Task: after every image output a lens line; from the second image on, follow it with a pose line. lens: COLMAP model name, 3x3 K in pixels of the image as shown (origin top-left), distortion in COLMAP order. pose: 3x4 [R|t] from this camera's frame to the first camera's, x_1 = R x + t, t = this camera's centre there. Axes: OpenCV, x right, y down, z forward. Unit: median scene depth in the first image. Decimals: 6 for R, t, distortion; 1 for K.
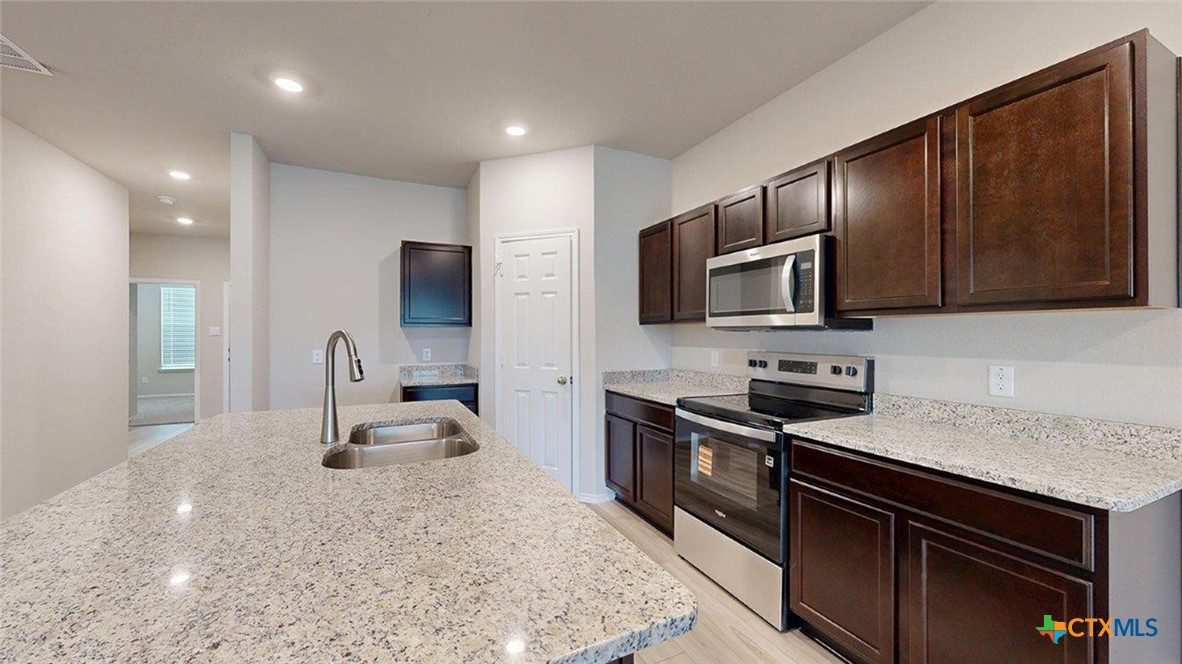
lens RADIAL K [[439.0, 0, 591.0], [0, 439.0, 332.0], [0, 0, 1]] dist [0.000679, 0.000179]
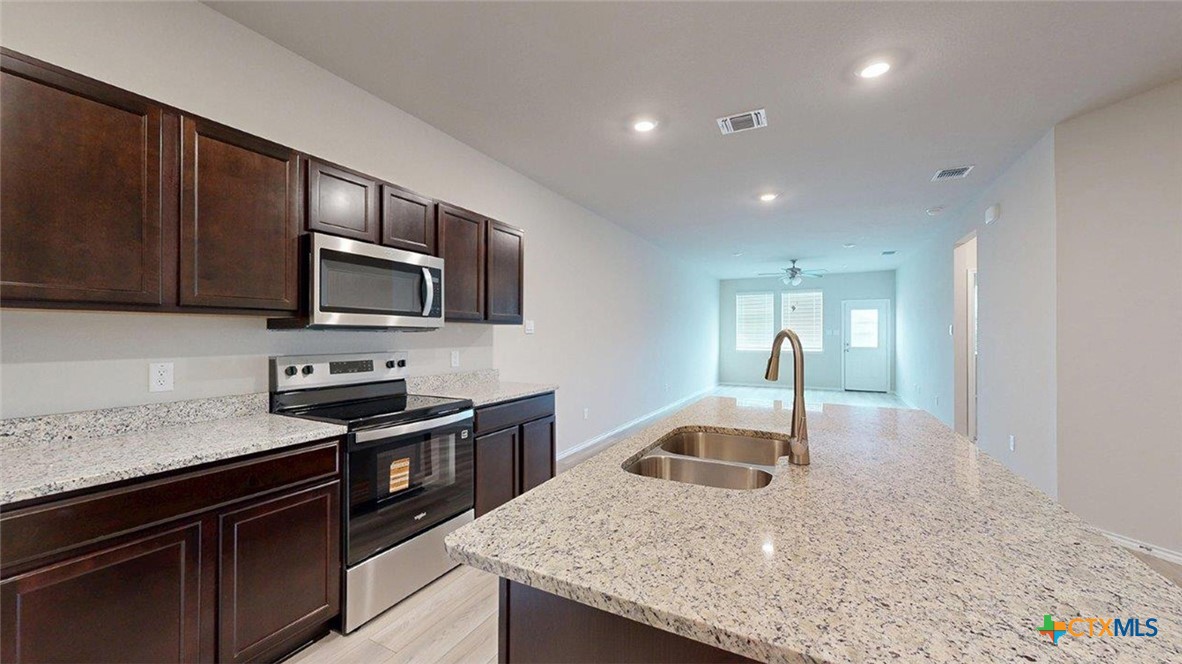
lens RADIAL K [[435.7, 0, 592.5], [0, 435.7, 334.2], [0, 0, 1]] dist [0.000190, -0.000082]
pose [[-0.591277, 0.001176, 0.806468, -0.682690], [-0.005462, 0.999970, -0.005462, 0.007374], [-0.806450, -0.007634, -0.591253, 1.195510]]
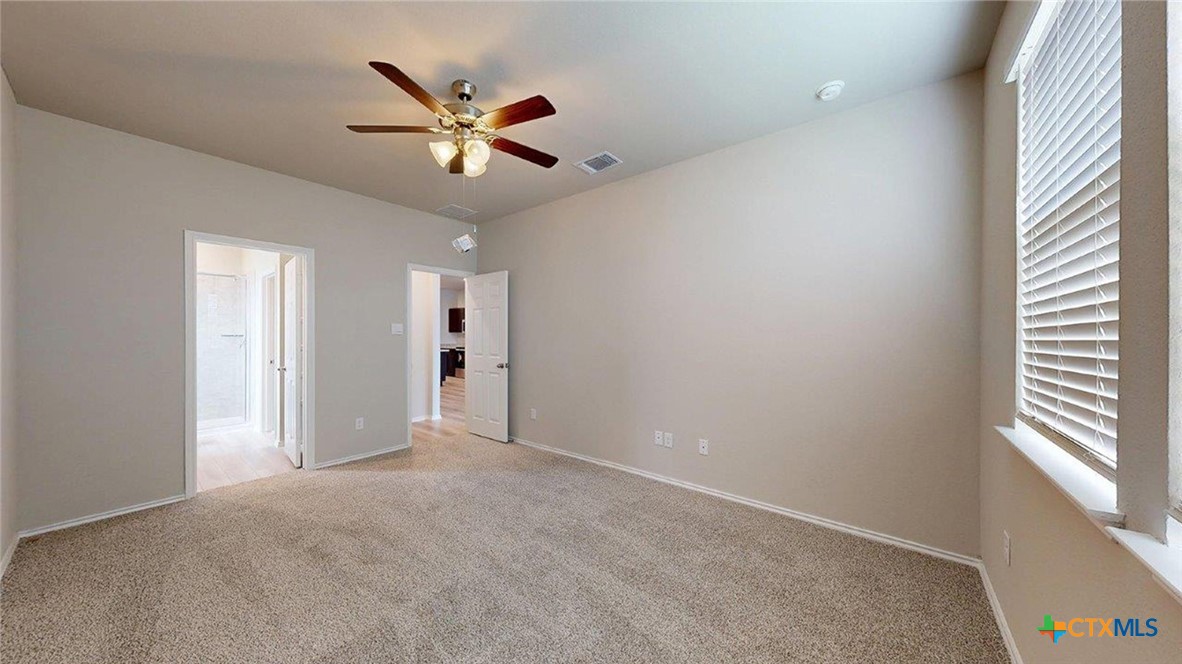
lens RADIAL K [[373.6, 0, 592.5], [0, 373.6, 336.4], [0, 0, 1]] dist [0.000278, -0.000012]
pose [[0.897902, 0.001124, 0.440193, -0.322904], [-0.006003, 0.999935, 0.009693, -0.030351], [-0.440154, -0.011346, 0.897851, -3.962056]]
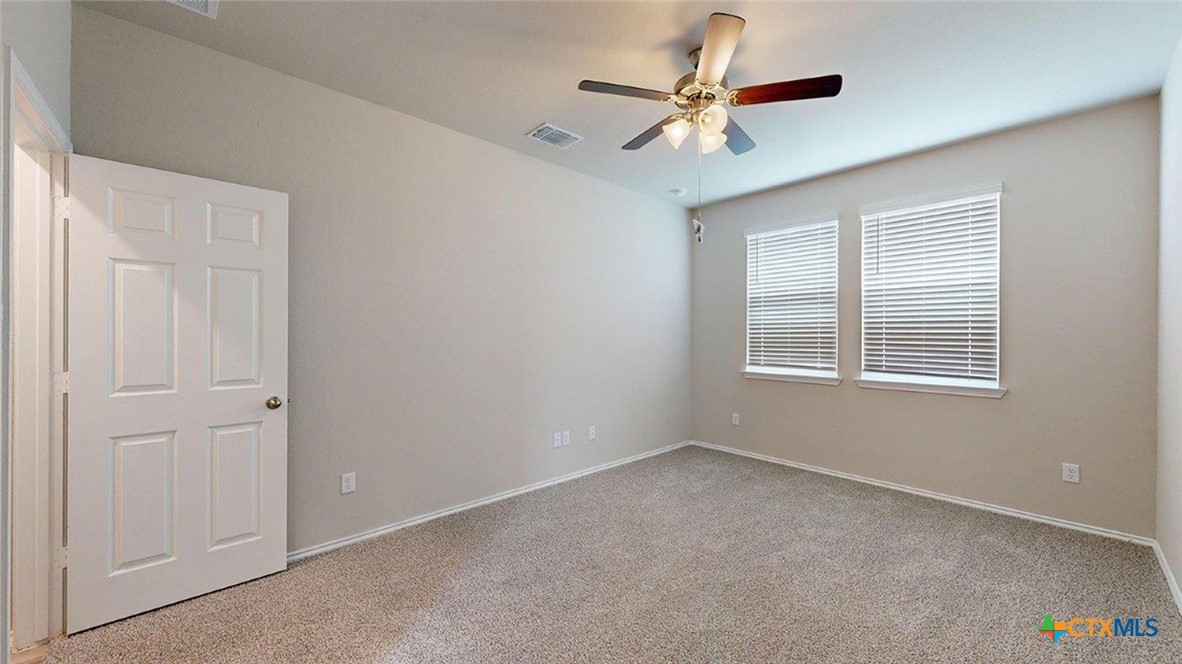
lens RADIAL K [[435.7, 0, 592.5], [0, 435.7, 334.2], [0, 0, 1]] dist [0.000190, -0.000082]
pose [[-0.298448, -0.000451, 0.954426, -1.058443], [-0.010328, 0.999943, -0.002758, -0.021572], [-0.954370, -0.010681, -0.298436, -2.439392]]
